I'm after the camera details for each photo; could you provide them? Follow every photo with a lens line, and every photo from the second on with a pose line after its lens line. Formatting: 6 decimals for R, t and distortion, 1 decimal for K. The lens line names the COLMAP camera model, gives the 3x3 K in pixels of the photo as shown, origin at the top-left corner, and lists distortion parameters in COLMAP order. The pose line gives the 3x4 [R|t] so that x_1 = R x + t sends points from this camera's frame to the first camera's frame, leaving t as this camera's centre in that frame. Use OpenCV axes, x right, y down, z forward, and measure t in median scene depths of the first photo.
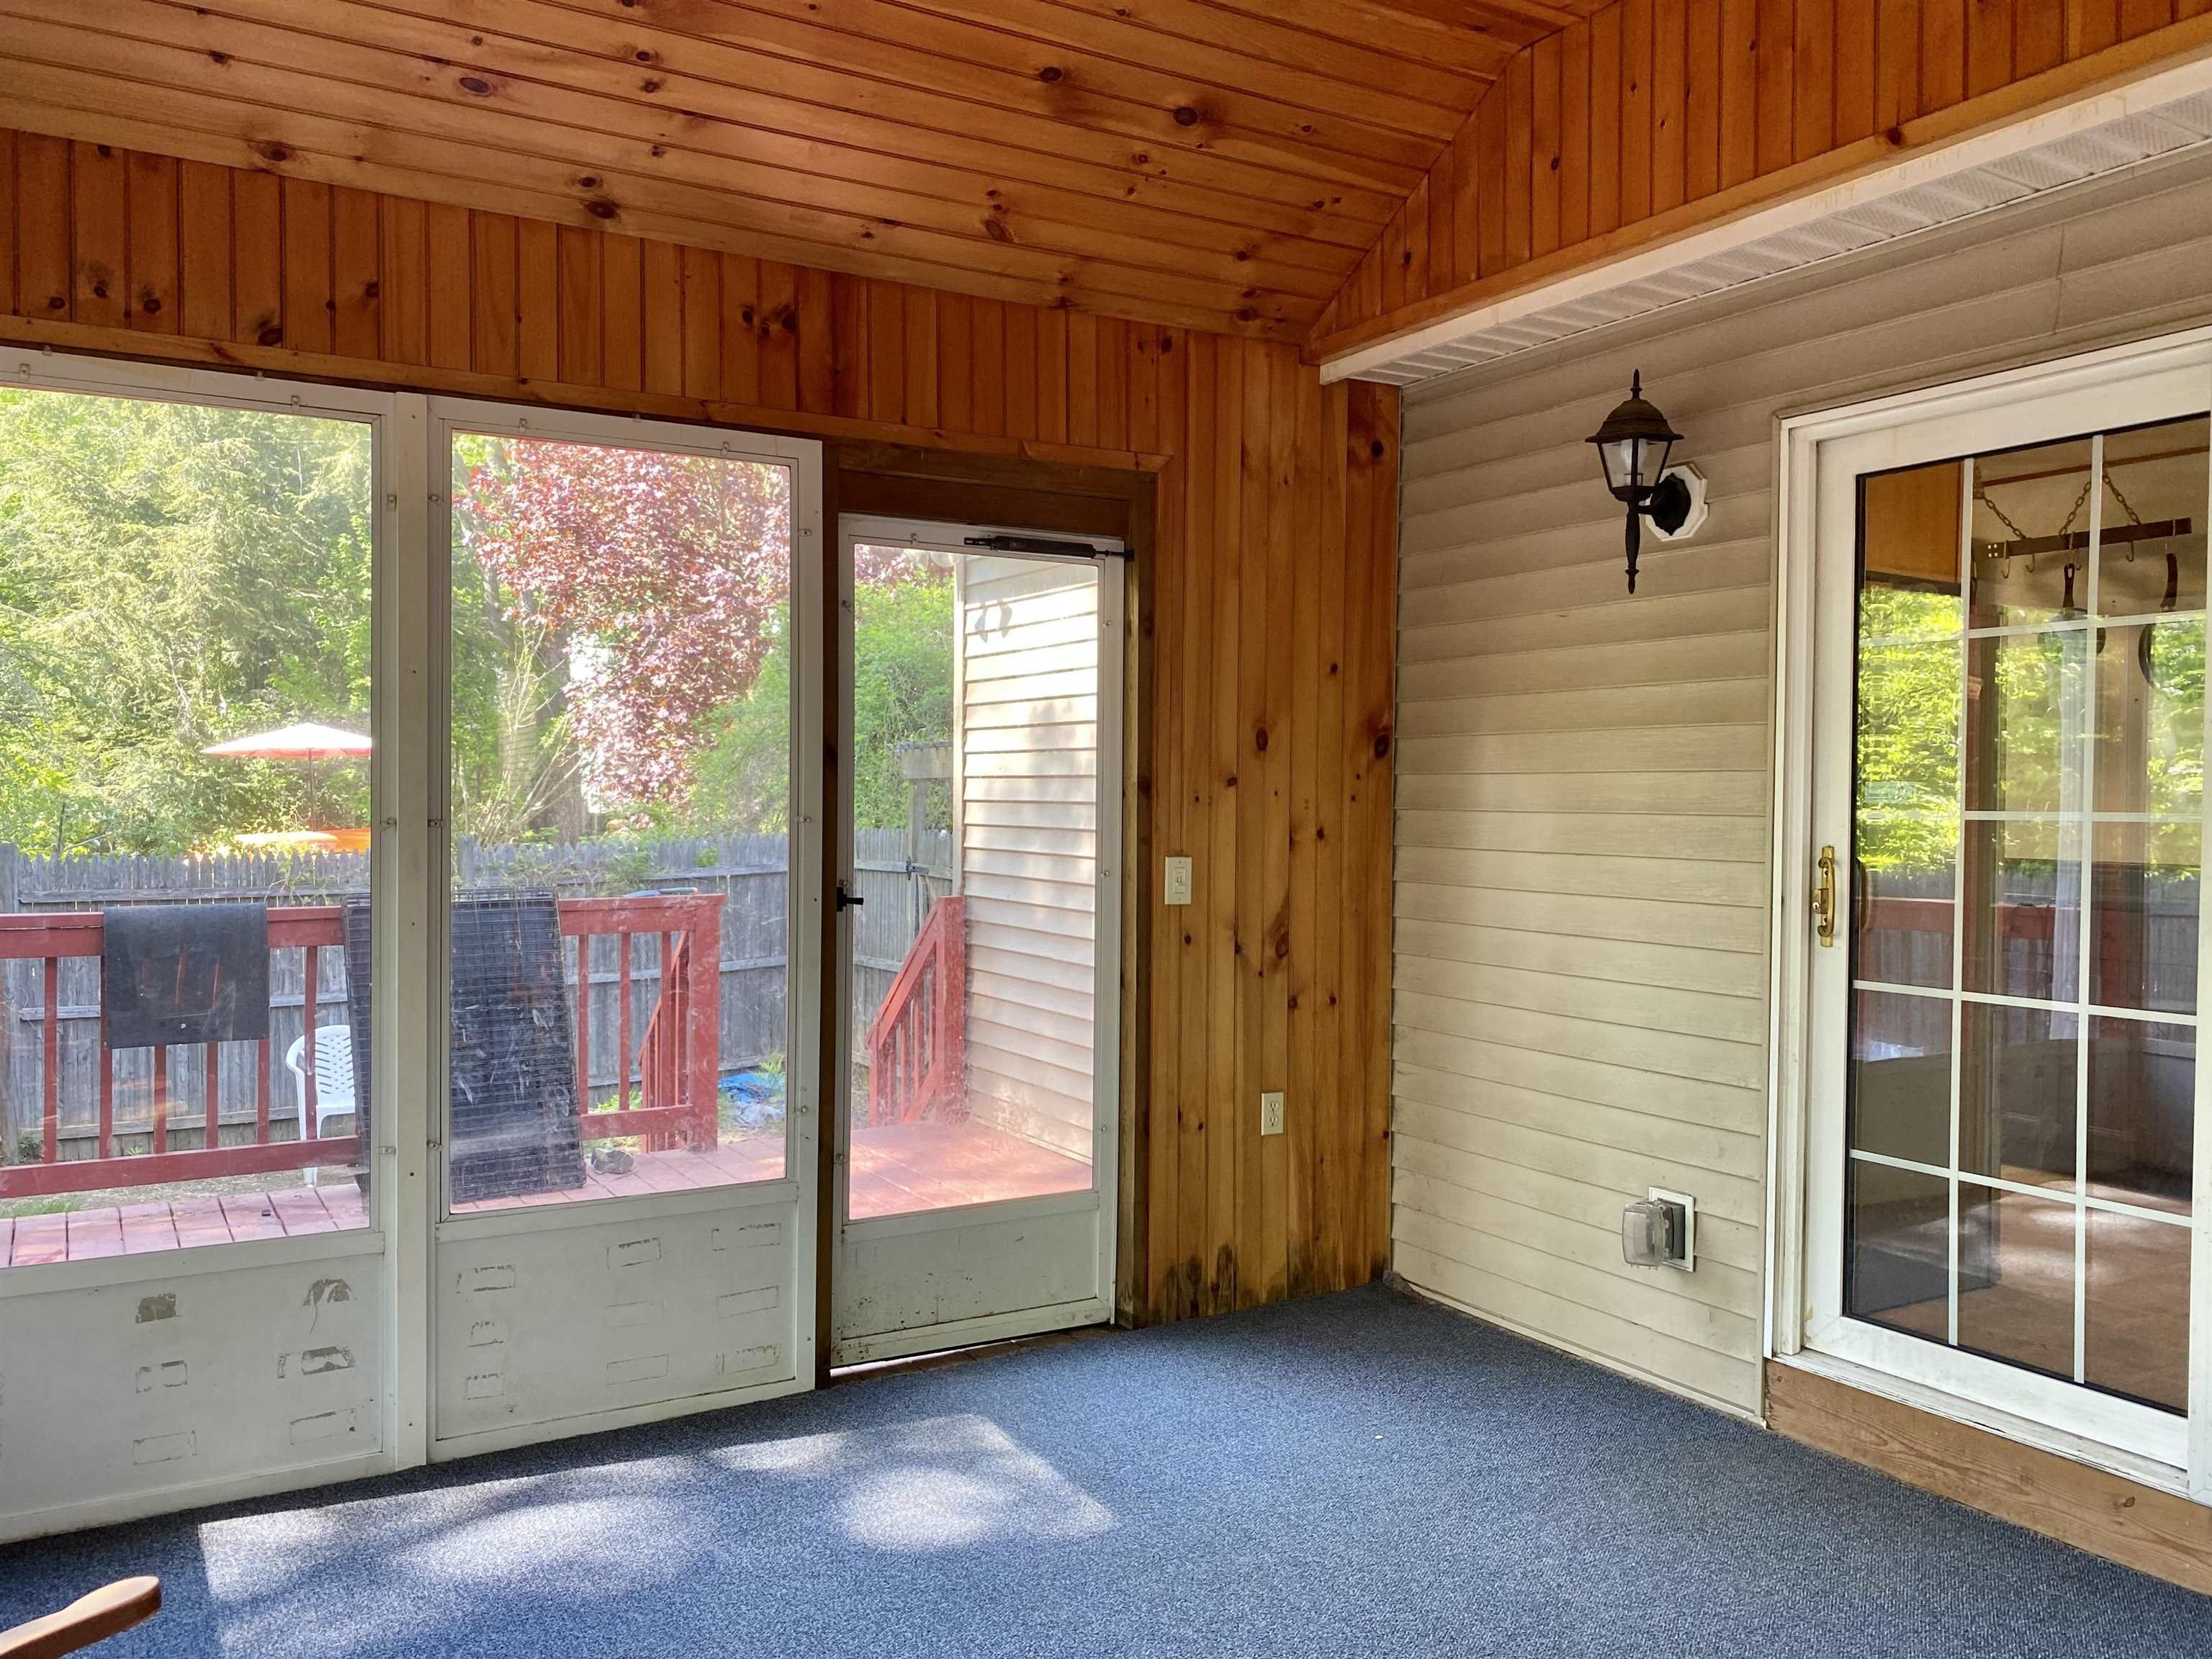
lens RADIAL K [[1792.3, 0, 1112.1], [0, 1792.3, 831.0], [0, 0, 1]] dist [0.069583, -0.081757]
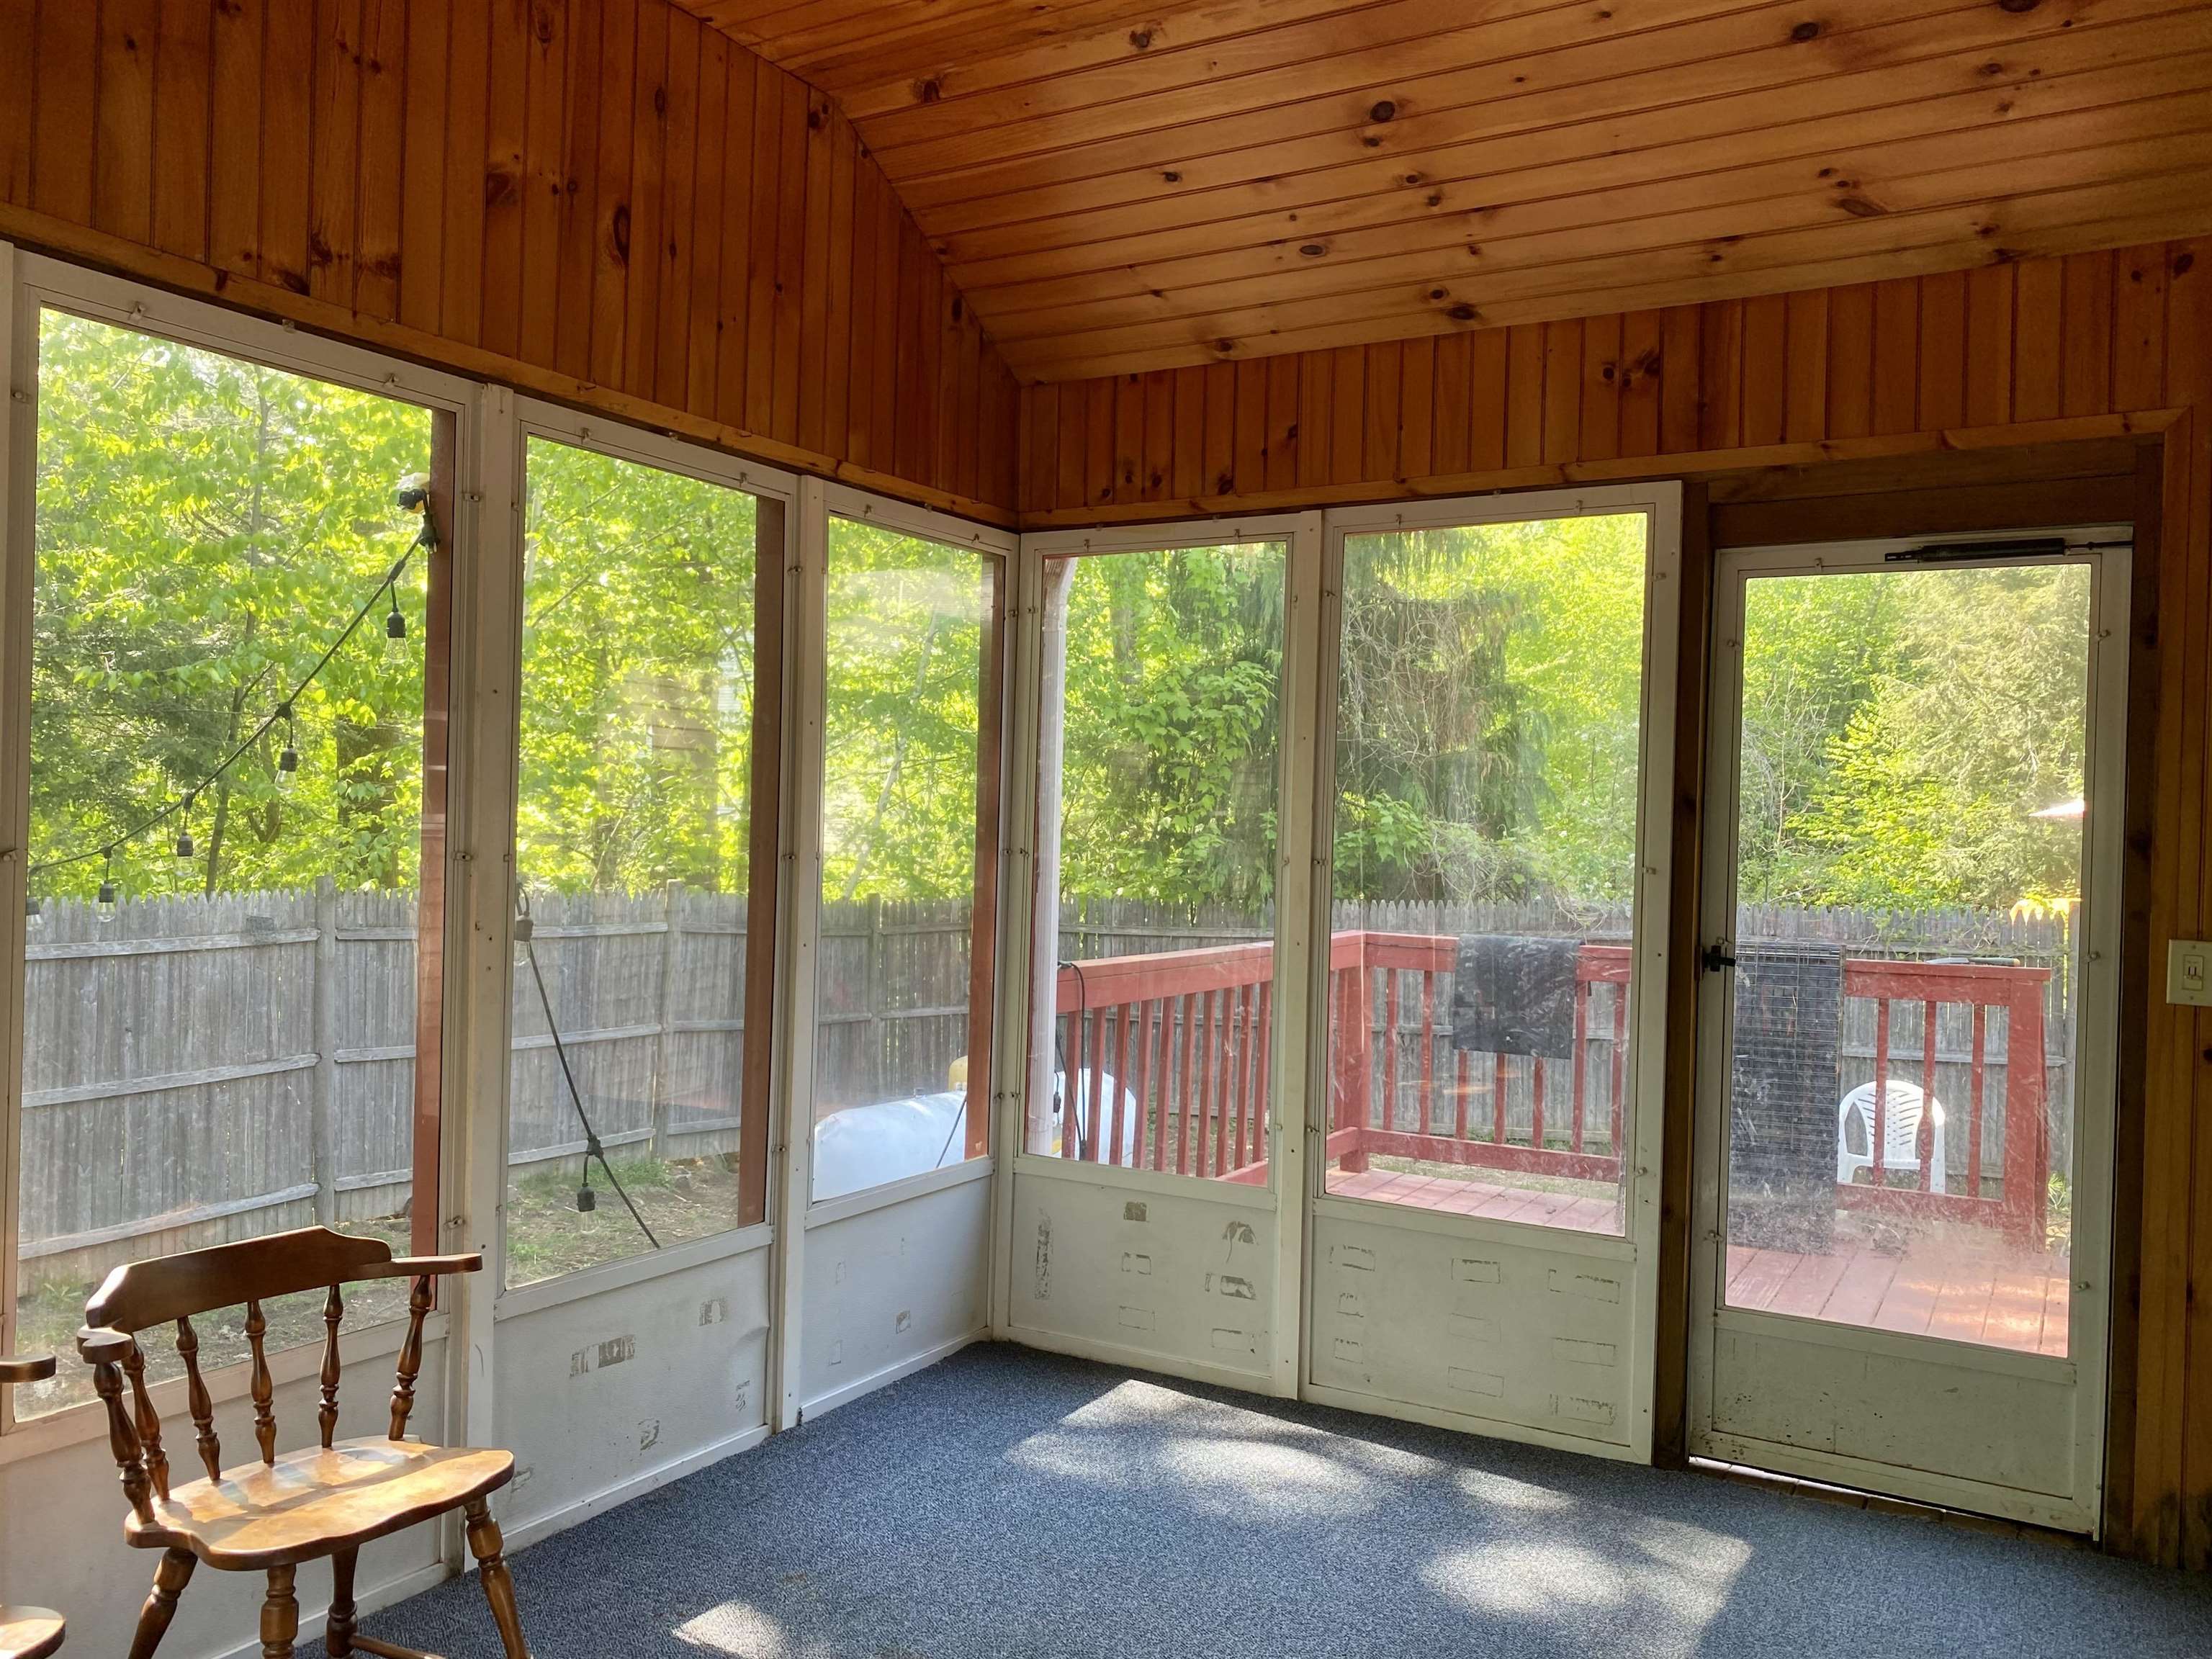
lens RADIAL K [[1792.3, 0, 1109.3], [0, 1792.3, 830.4], [0, 0, 1]] dist [0.069583, -0.081757]
pose [[0.479787, 0.006630, -0.877360, 0.580792], [-0.038249, 0.999179, -0.013366, -0.004814], [0.876551, 0.039971, 0.479646, 0.293124]]
